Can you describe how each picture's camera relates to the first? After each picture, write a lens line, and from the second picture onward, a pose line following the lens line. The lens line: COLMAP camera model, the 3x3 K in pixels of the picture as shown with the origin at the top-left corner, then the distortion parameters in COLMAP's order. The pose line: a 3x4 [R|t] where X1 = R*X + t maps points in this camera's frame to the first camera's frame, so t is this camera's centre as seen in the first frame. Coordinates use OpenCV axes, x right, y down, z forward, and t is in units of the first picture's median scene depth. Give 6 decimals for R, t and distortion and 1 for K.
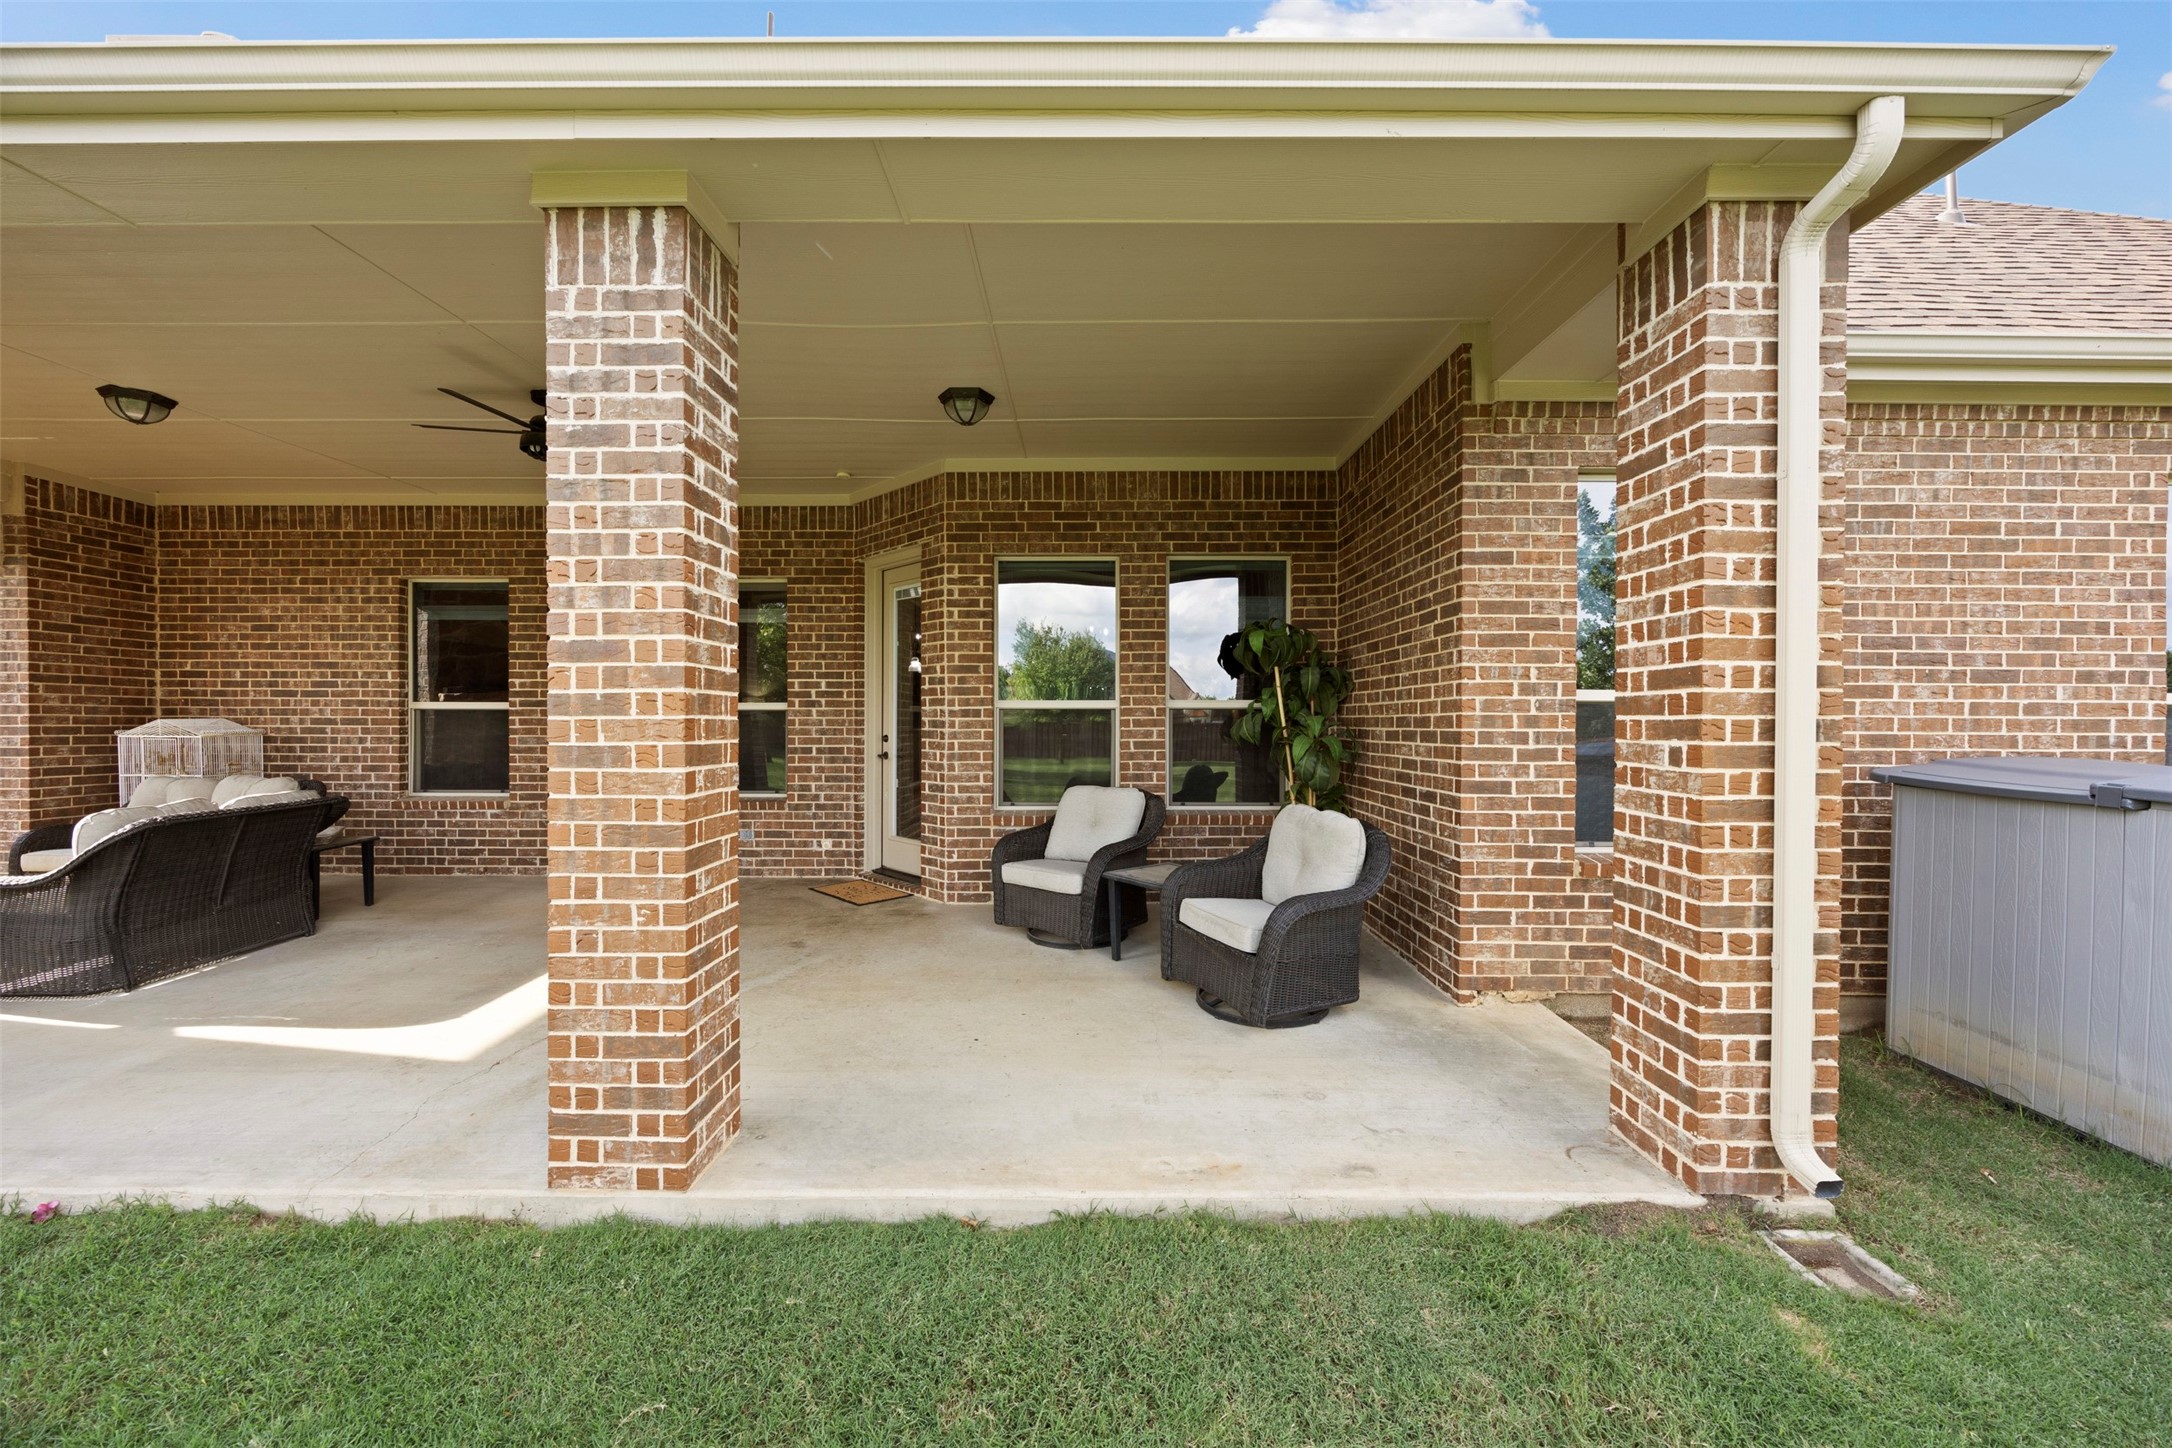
lens RADIAL K [[831.2, 0, 1090.4], [0, 831.2, 711.2], [0, 0, 1]] dist [-0.000197, -0.000329]
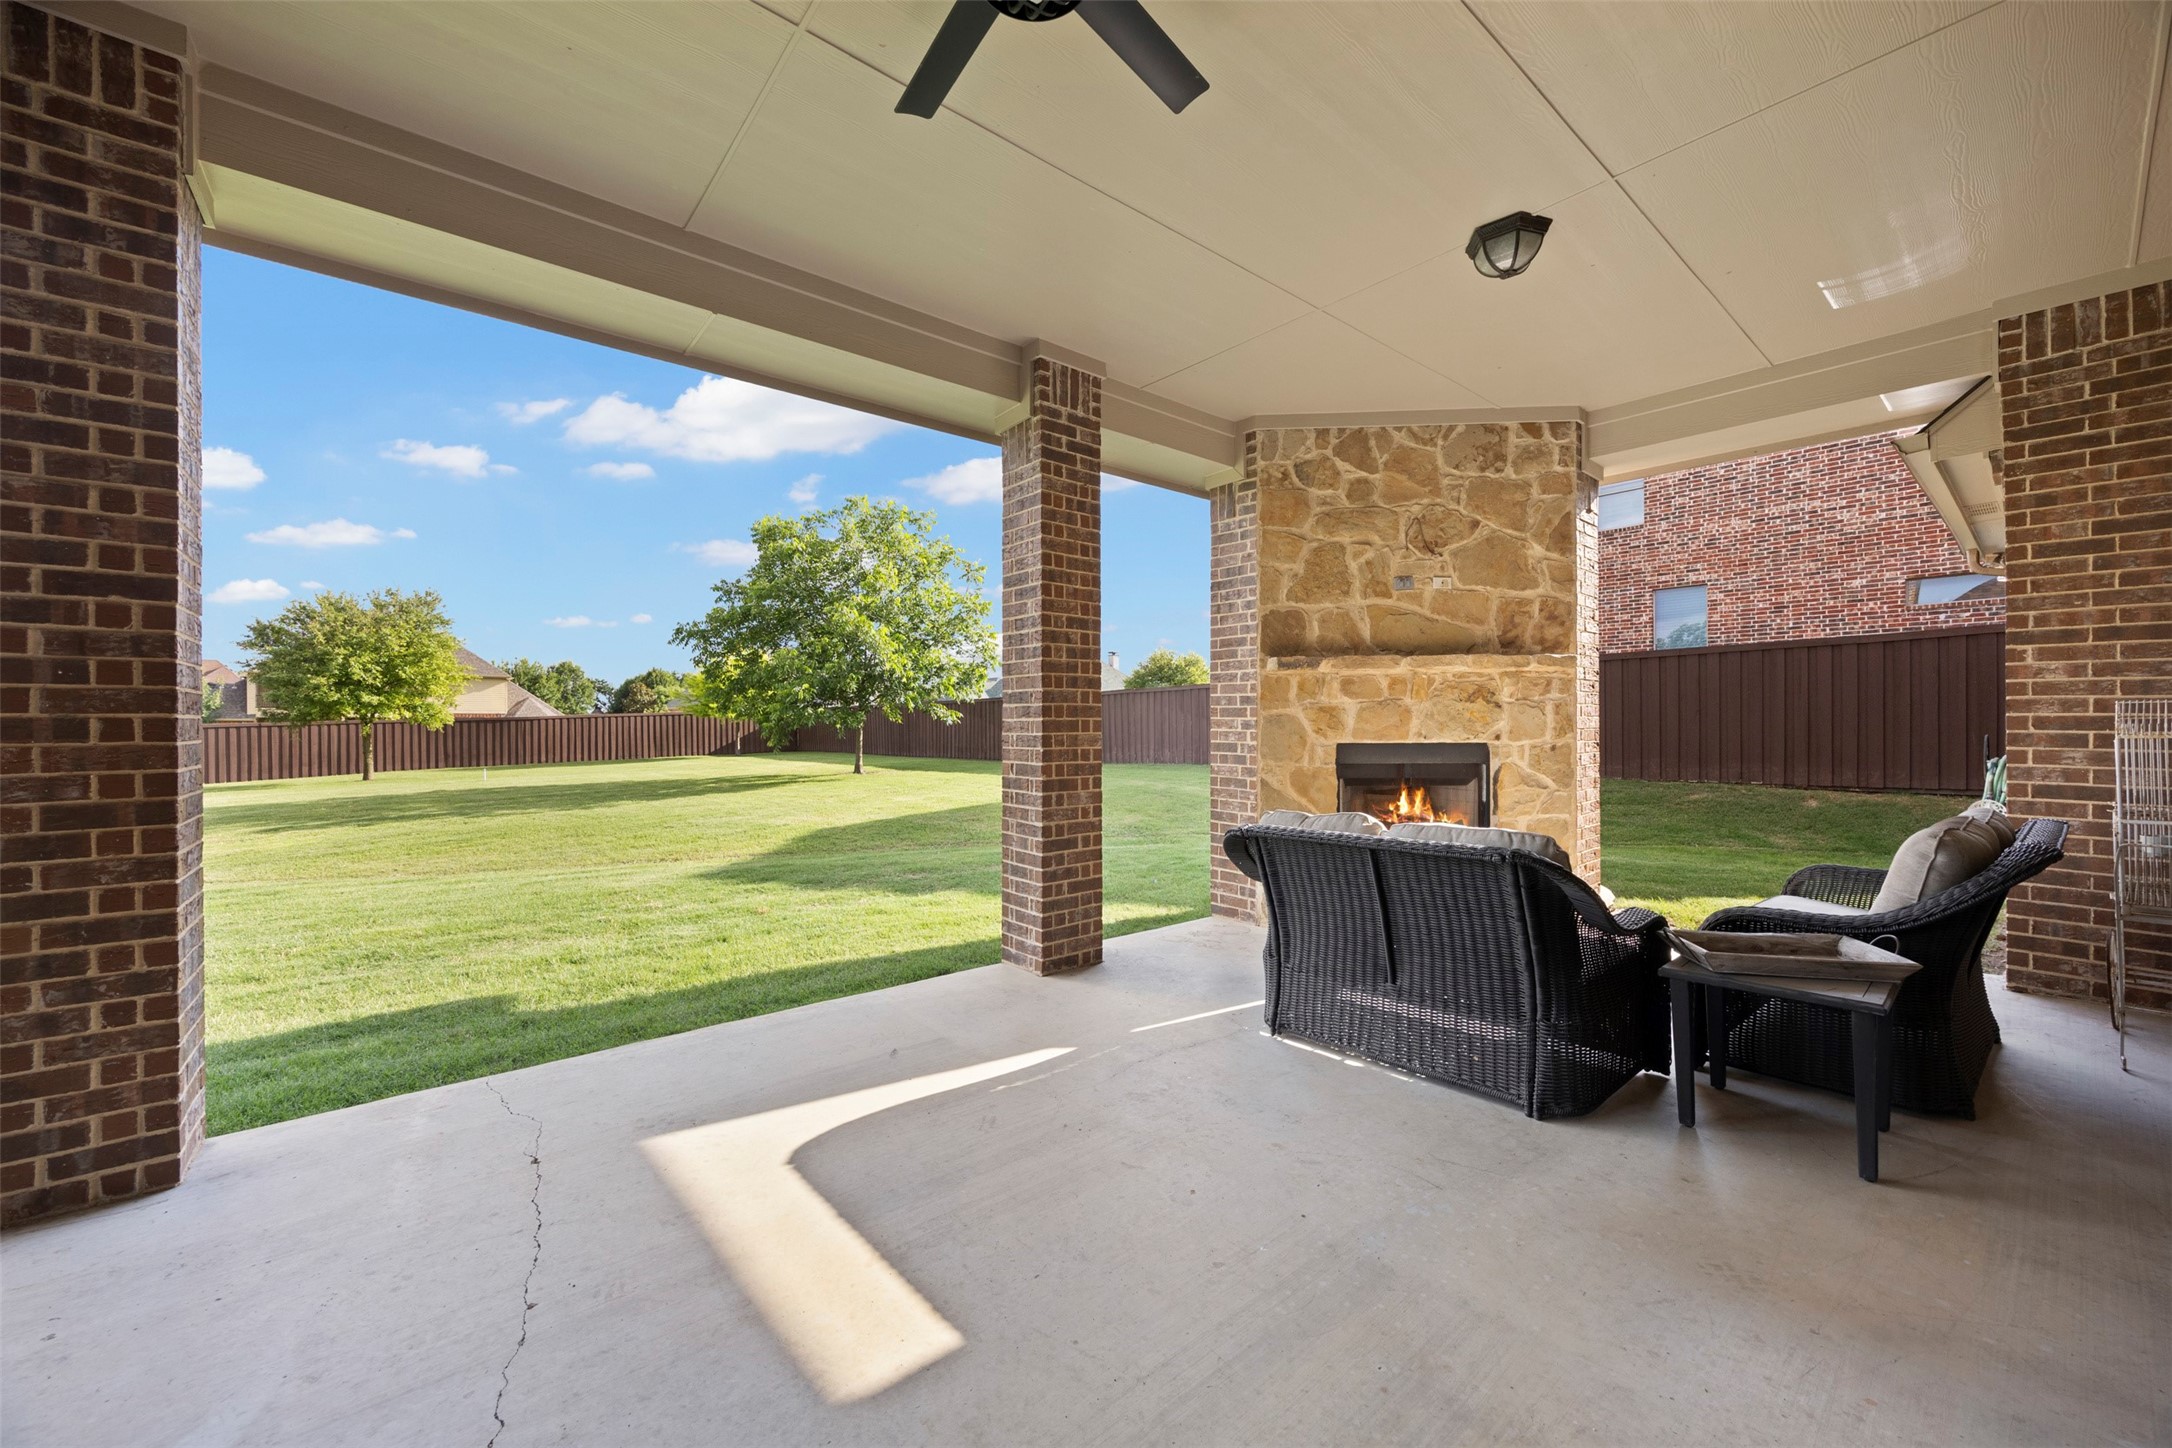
lens RADIAL K [[824.5, 0, 1085.6], [0, 824.5, 715.1], [0, 0, 1]] dist [0.000201, -0.000129]
pose [[-0.775140, 0.004288, -0.631775, -0.328732], [0.008166, 0.999961, -0.003232, 0.013837], [0.631737, -0.007664, -0.775145, 1.010179]]
